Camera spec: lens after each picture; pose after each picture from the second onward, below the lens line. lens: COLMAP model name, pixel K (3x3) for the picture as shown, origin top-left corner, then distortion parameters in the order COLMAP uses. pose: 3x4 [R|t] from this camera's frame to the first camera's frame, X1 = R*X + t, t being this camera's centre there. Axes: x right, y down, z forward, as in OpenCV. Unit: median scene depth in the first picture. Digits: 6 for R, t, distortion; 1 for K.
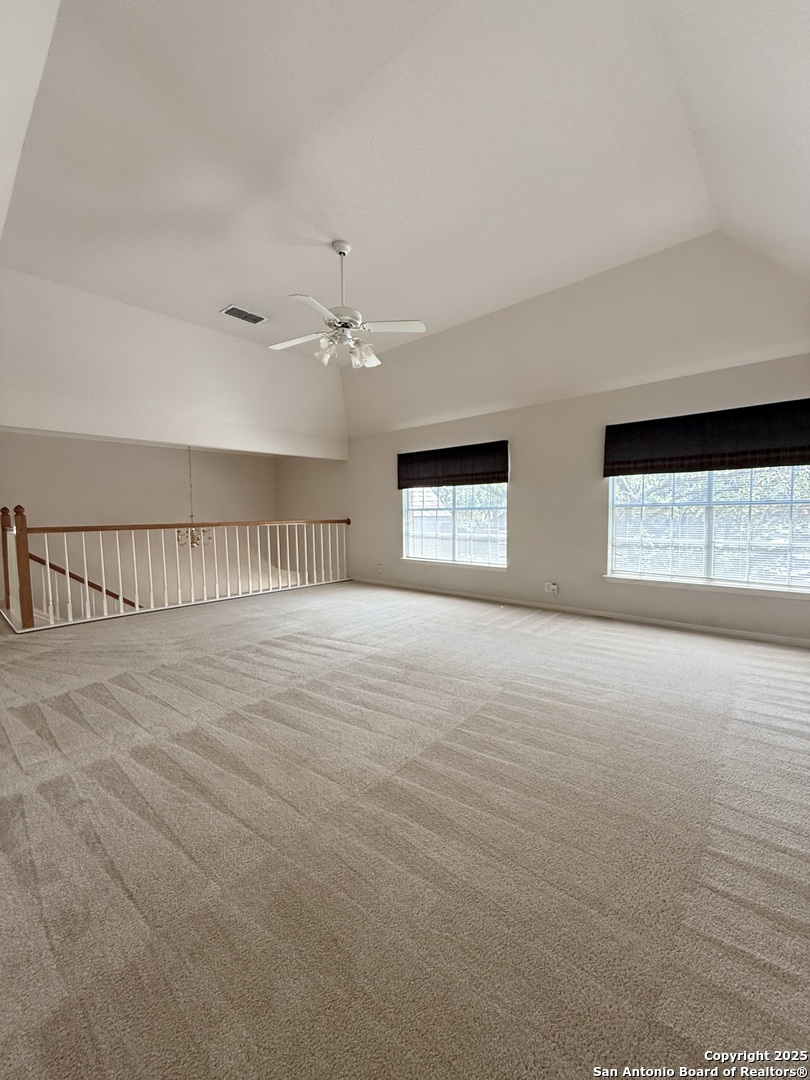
lens RADIAL K [[430.7, 0, 402.9], [0, 430.7, 541.0], [0, 0, 1]] dist [0.001205, 0.000218]
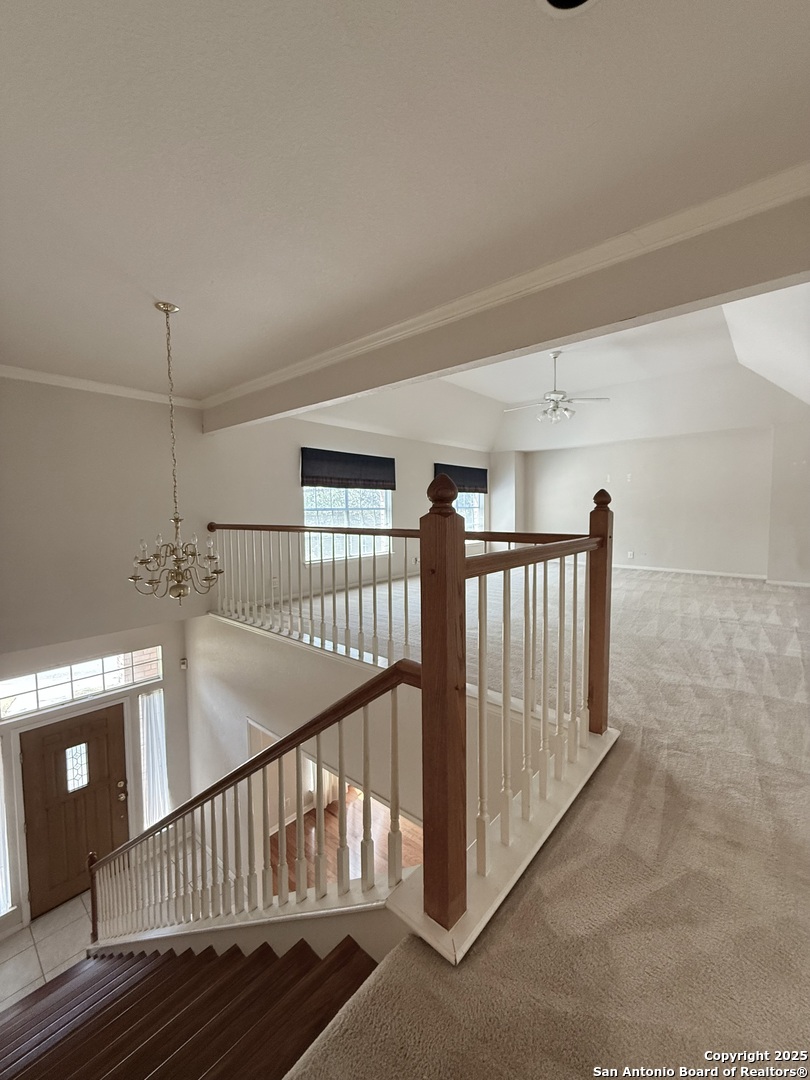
lens RADIAL K [[430.7, 0, 404.9], [0, 430.7, 536.1], [0, 0, 1]] dist [0.001205, 0.000218]
pose [[-0.011908, -0.050865, 0.998635, -1.089686], [0.081710, 0.995316, 0.051670, -0.057419], [-0.996585, 0.082214, -0.007696, 0.967379]]
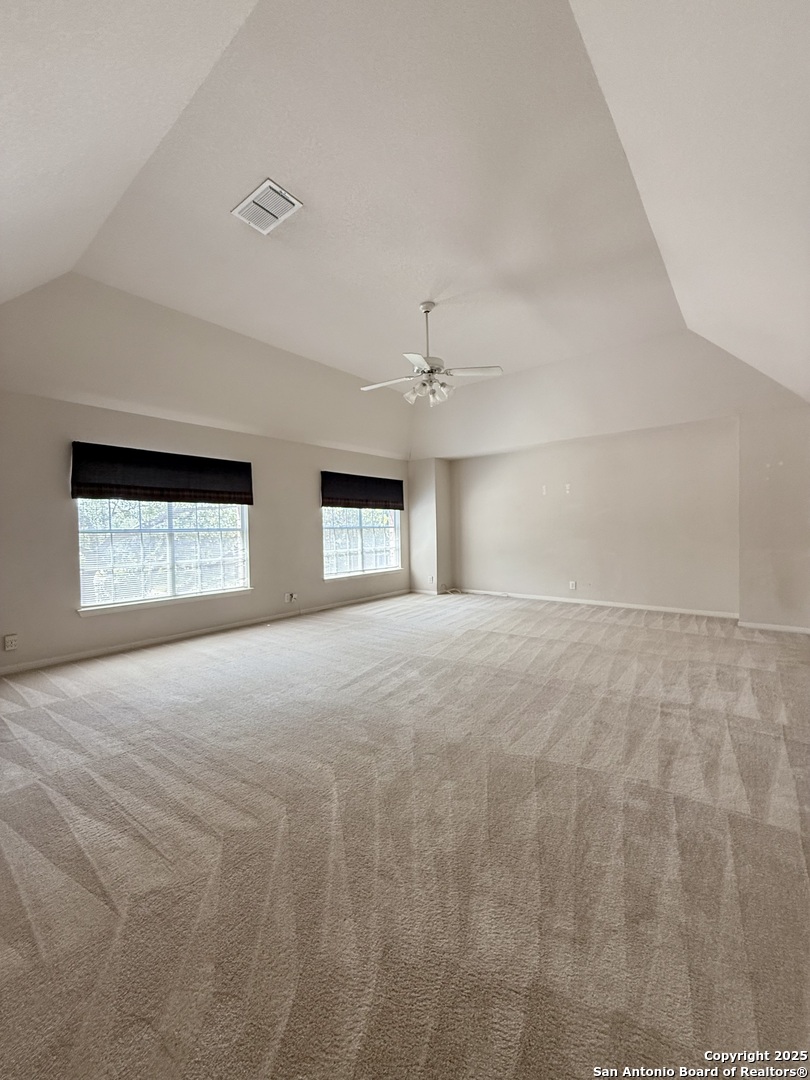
lens RADIAL K [[430.7, 0, 402.3], [0, 430.7, 537.6], [0, 0, 1]] dist [0.001205, 0.000218]
pose [[-0.039963, -0.007173, 0.999175, -0.771666], [0.088109, 0.996054, 0.010674, -0.036310], [-0.995309, 0.088463, -0.039173, 0.676729]]
